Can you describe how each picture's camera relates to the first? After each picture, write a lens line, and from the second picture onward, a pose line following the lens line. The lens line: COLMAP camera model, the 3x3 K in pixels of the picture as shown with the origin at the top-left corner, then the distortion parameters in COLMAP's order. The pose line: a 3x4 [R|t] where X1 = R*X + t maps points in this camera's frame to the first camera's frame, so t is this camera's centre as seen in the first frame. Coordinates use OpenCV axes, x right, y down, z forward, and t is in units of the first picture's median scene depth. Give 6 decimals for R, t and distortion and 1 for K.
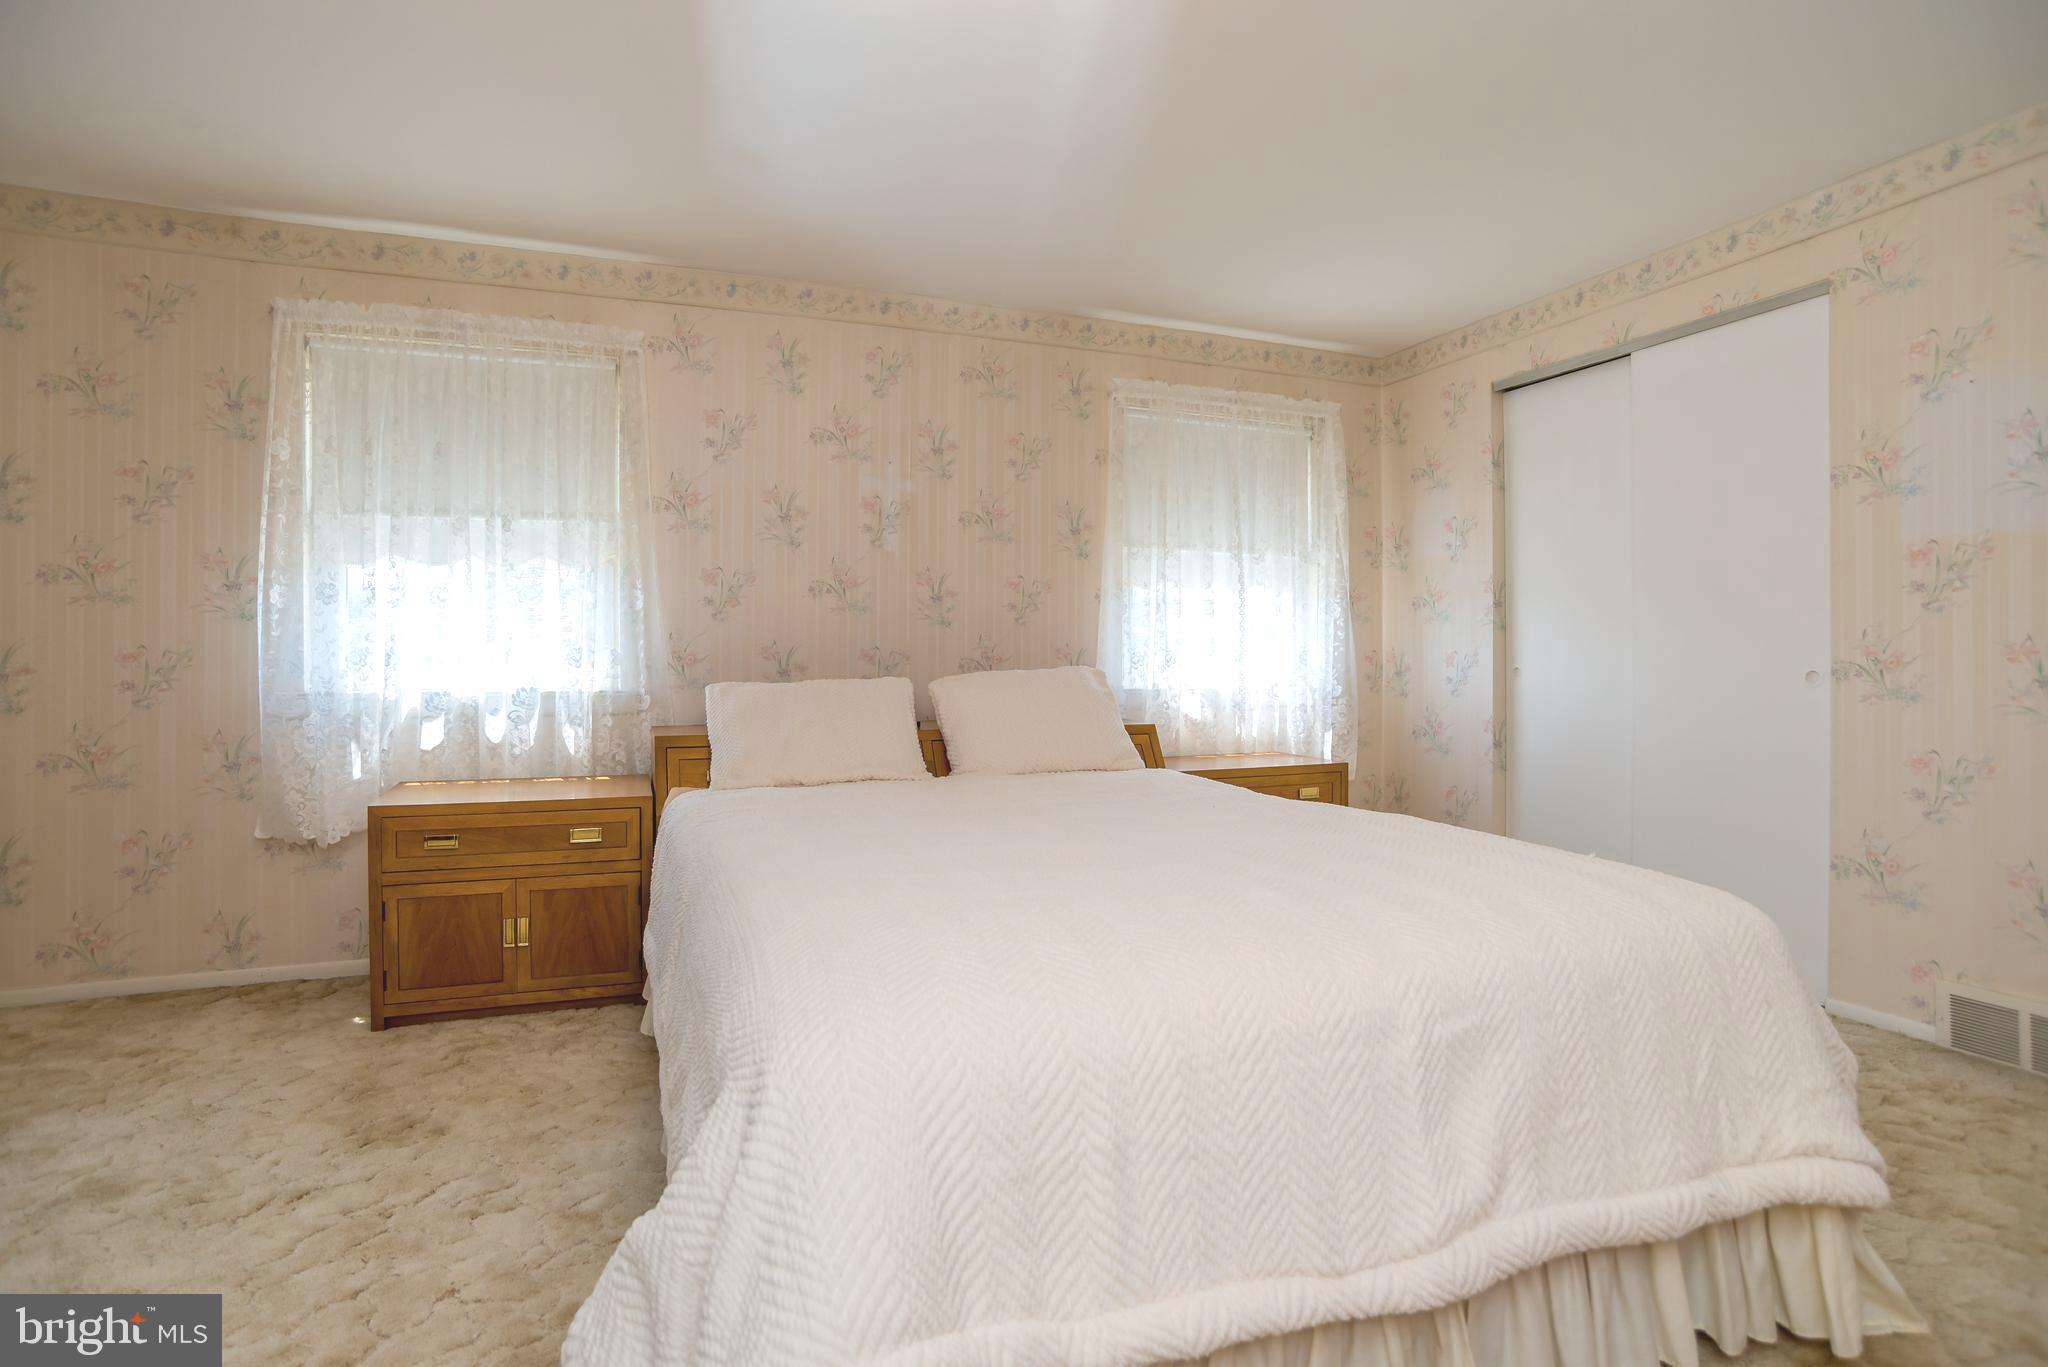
lens RADIAL K [[1059.8, 0, 1004.2], [0, 1059.8, 663.4], [0, 0, 1]] dist [-0.090360, 0.053329]
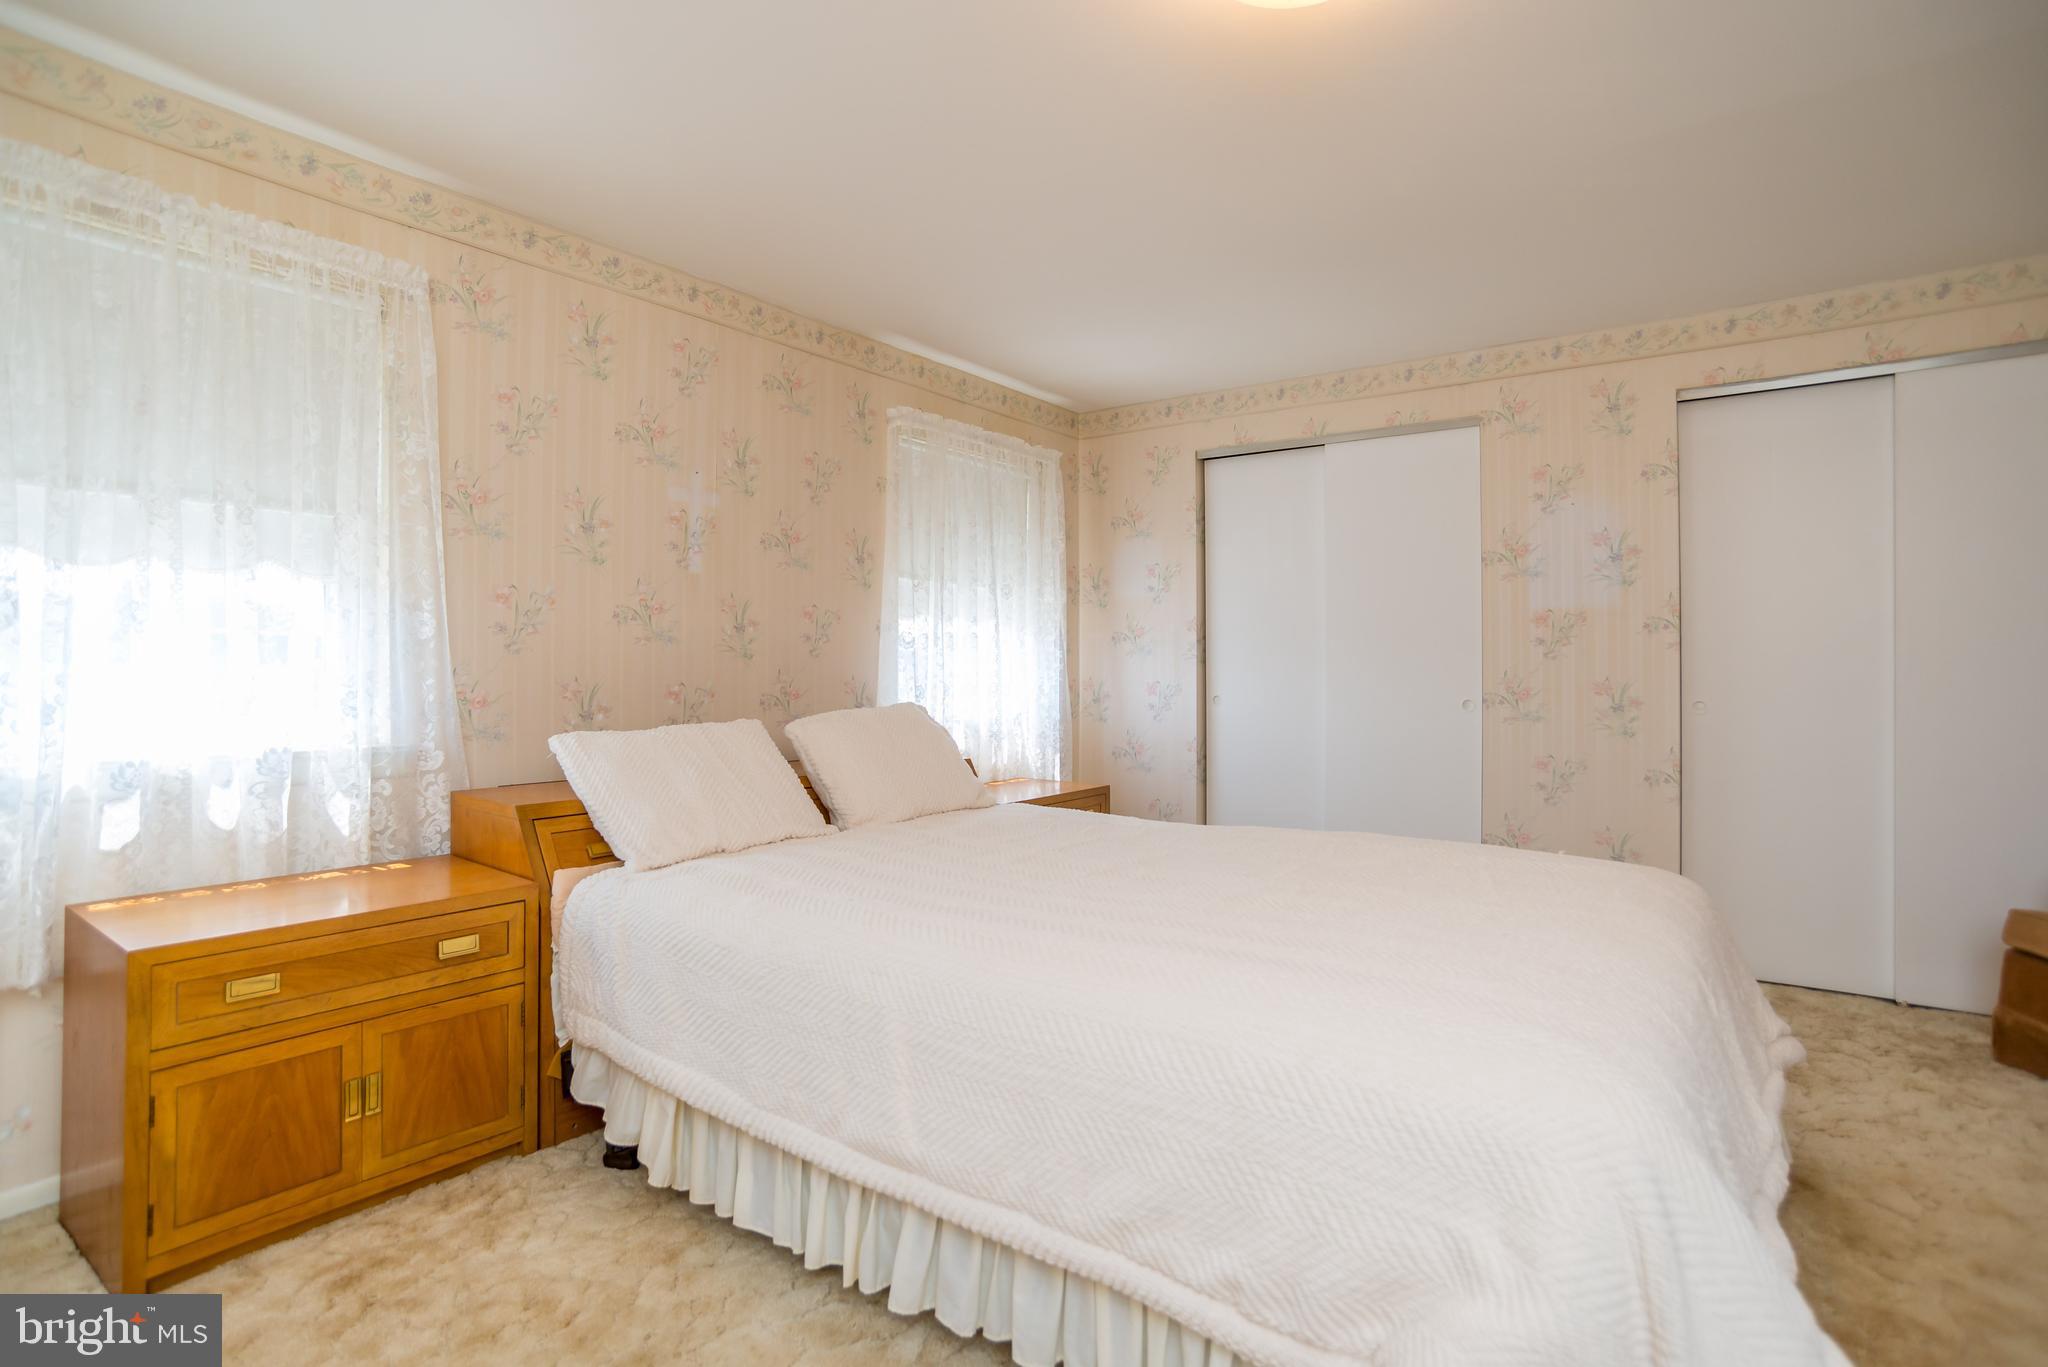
lens RADIAL K [[1065.1, 0, 1019.6], [0, 1065.1, 669.2], [0, 0, 1]] dist [-0.083249, 0.046231]
pose [[0.834994, -0.000024, 0.550260, -0.392440], [0.002472, 0.999990, -0.003708, -0.024528], [-0.550254, 0.004456, 0.834985, 0.130646]]
